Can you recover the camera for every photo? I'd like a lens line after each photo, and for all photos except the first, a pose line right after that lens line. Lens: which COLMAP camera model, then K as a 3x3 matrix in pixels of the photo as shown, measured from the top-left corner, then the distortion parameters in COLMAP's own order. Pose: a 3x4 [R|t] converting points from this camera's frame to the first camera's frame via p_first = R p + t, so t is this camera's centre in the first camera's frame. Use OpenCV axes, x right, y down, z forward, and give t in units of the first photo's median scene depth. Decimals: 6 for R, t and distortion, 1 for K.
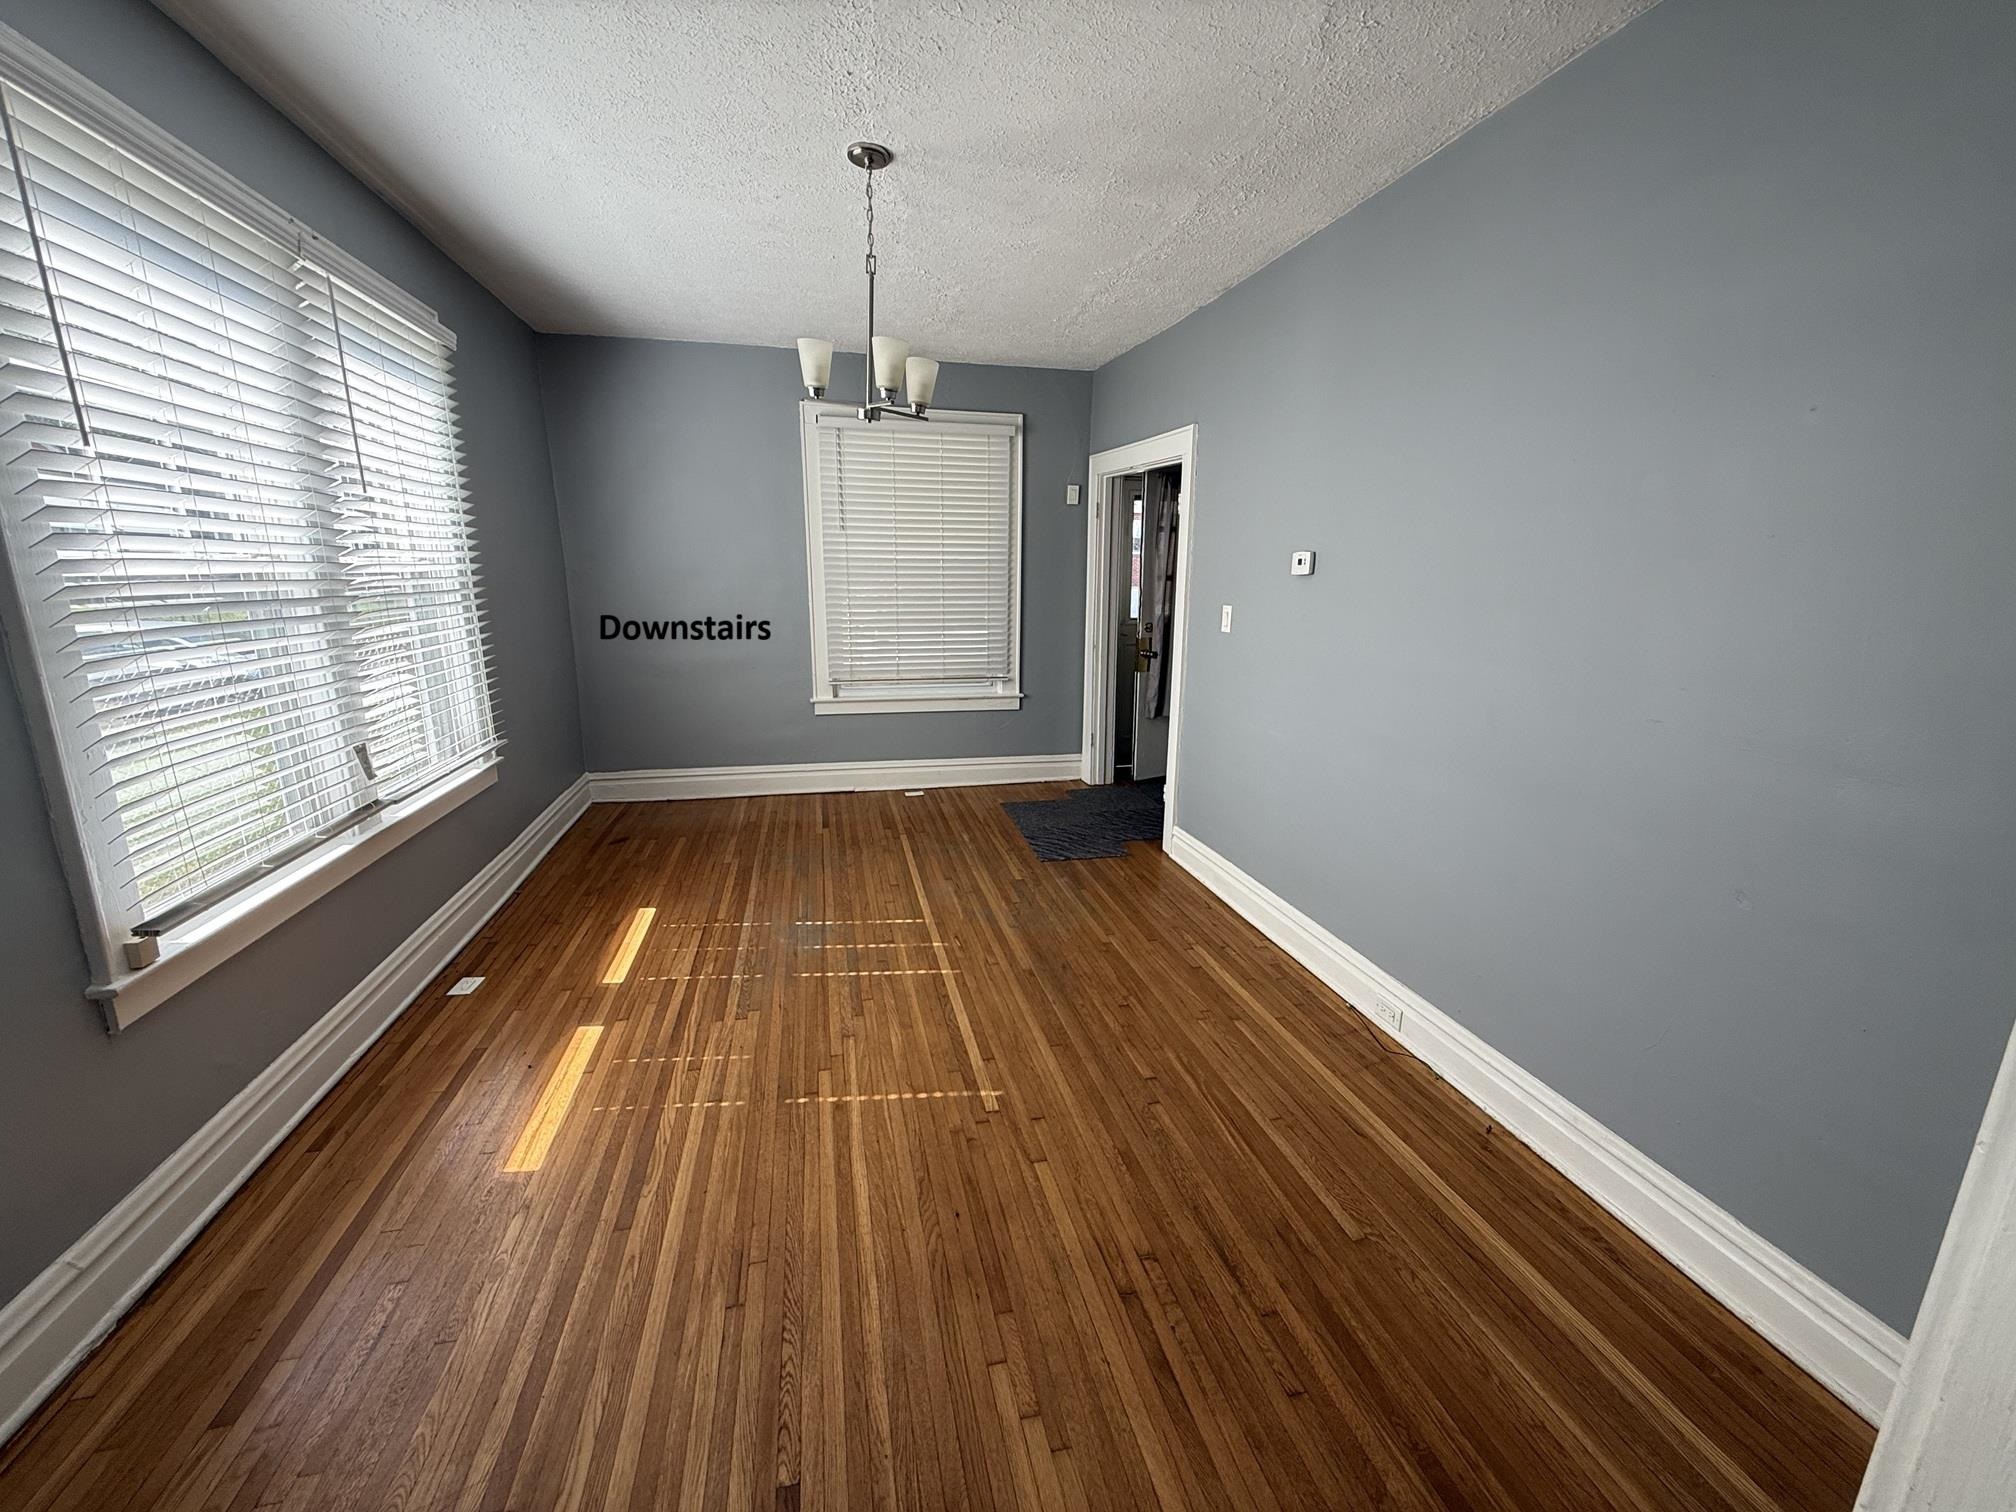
lens RADIAL K [[806.9, 0, 1013.0], [0, 806.9, 753.9], [0, 0, 1]] dist [-0.001366, 0.000484]
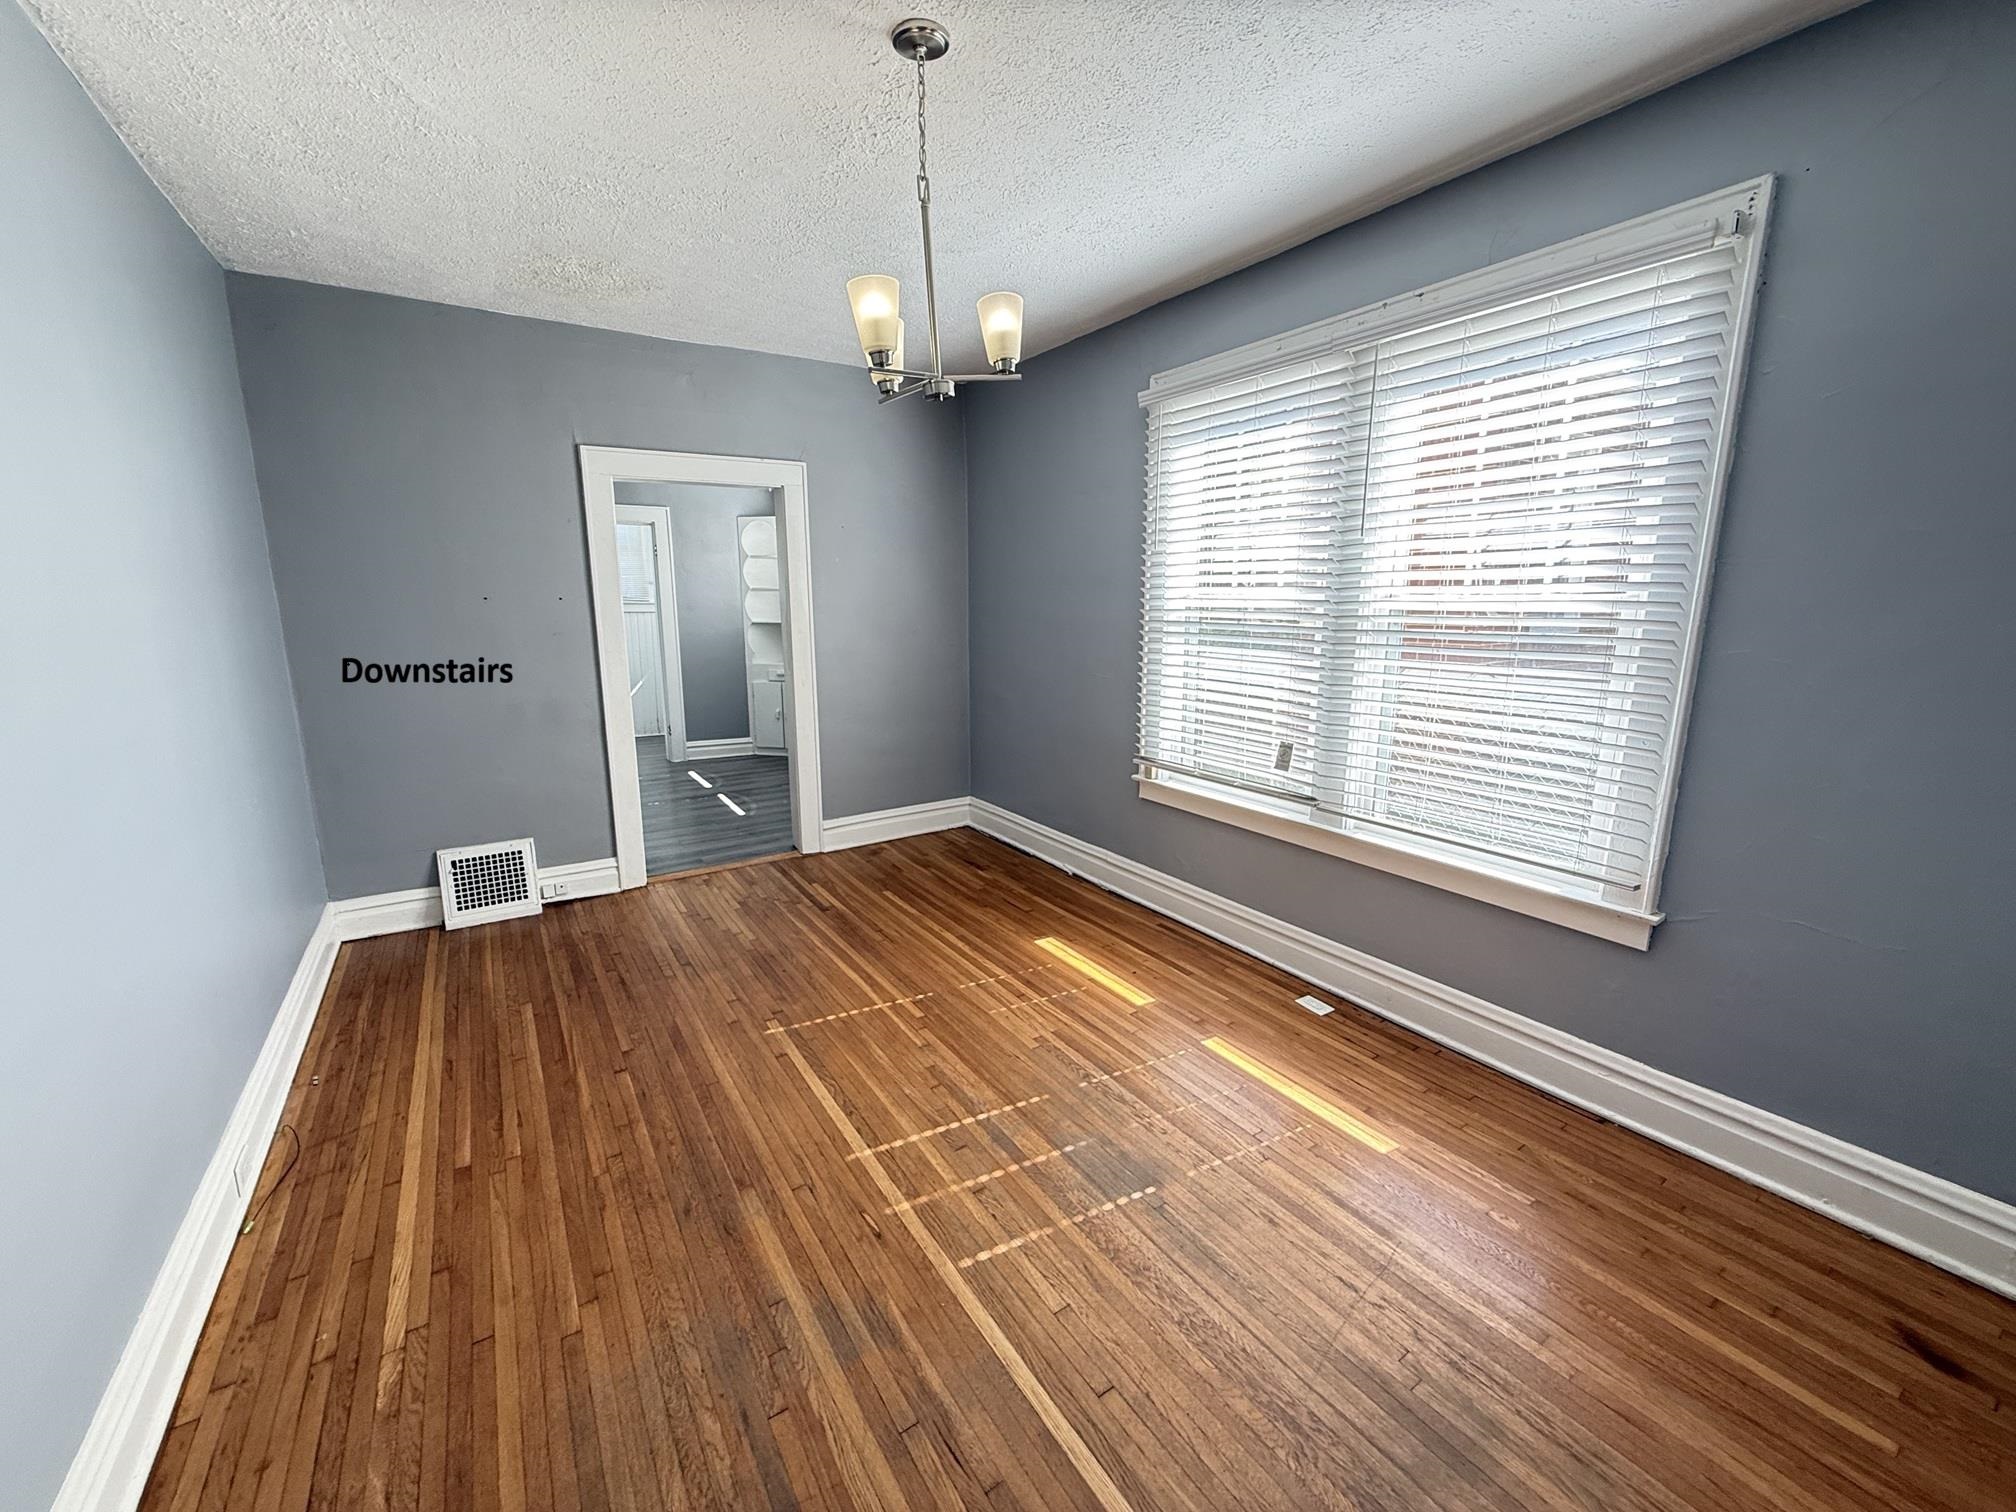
lens RADIAL K [[806.9, 0, 1017.9], [0, 806.9, 767.3], [0, 0, 1]] dist [-0.001366, 0.000484]
pose [[-0.937914, 0.057281, -0.342105, 0.019542], [-0.091785, 0.910131, 0.404026, -0.425909], [0.334504, 0.410341, -0.848367, 1.848215]]
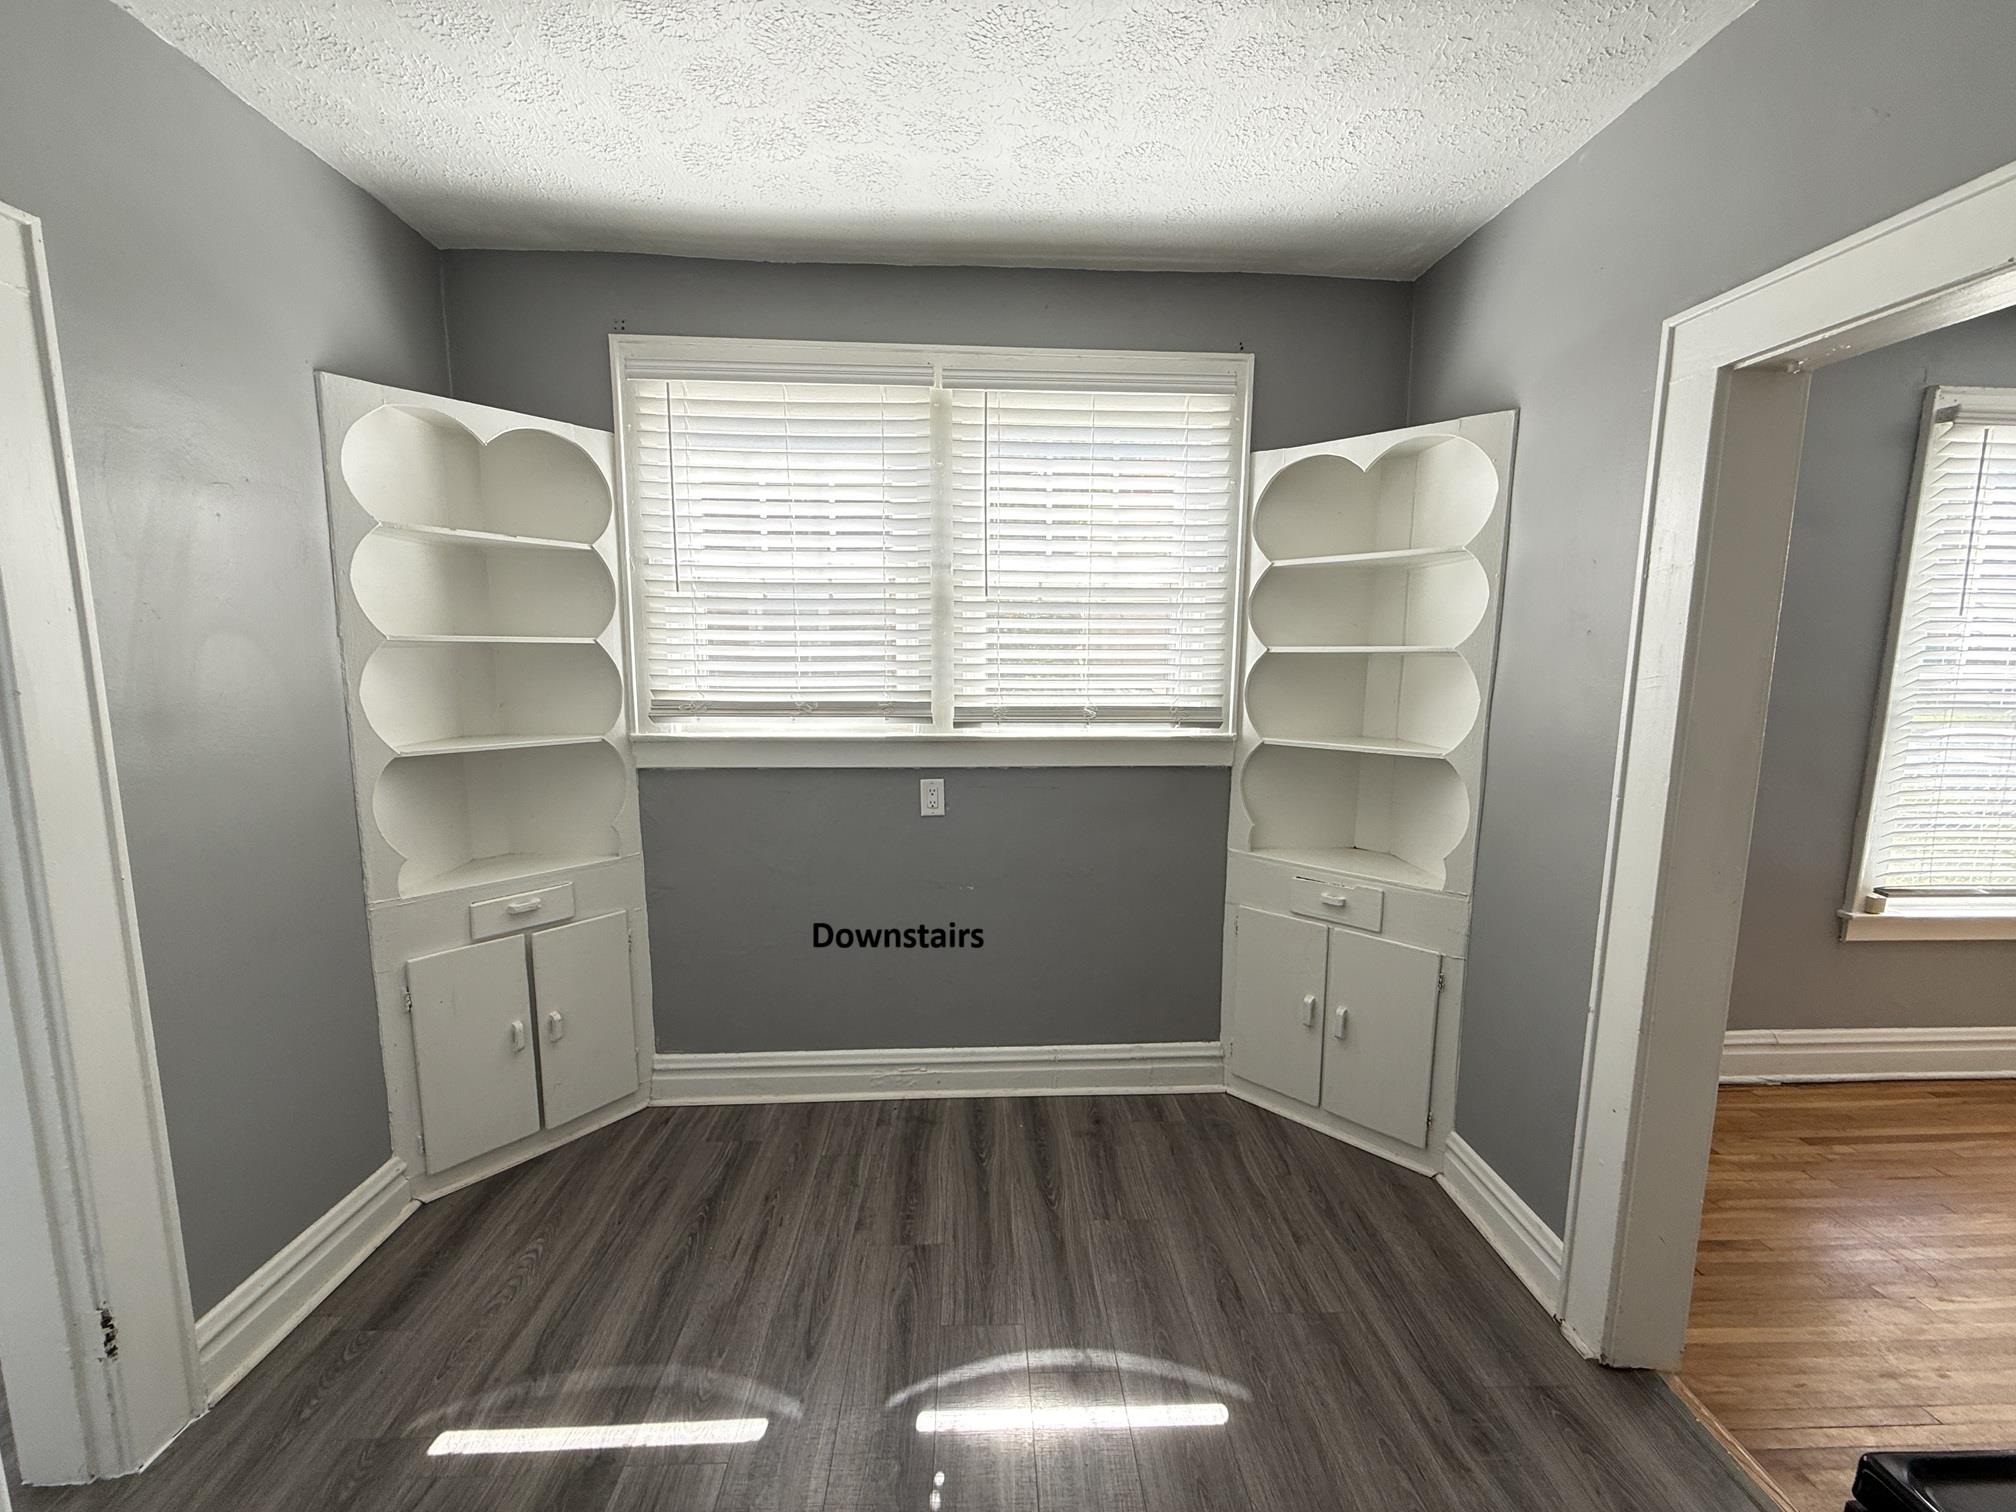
lens RADIAL K [[806.9, 0, 1011.3], [0, 806.9, 764.6], [0, 0, 1]] dist [-0.001366, 0.000484]
pose [[-0.175517, 0.113996, -0.977854, 0.572623], [-0.233065, 0.960226, 0.153774, 0.082999], [0.956491, 0.254893, -0.141968, -0.379712]]
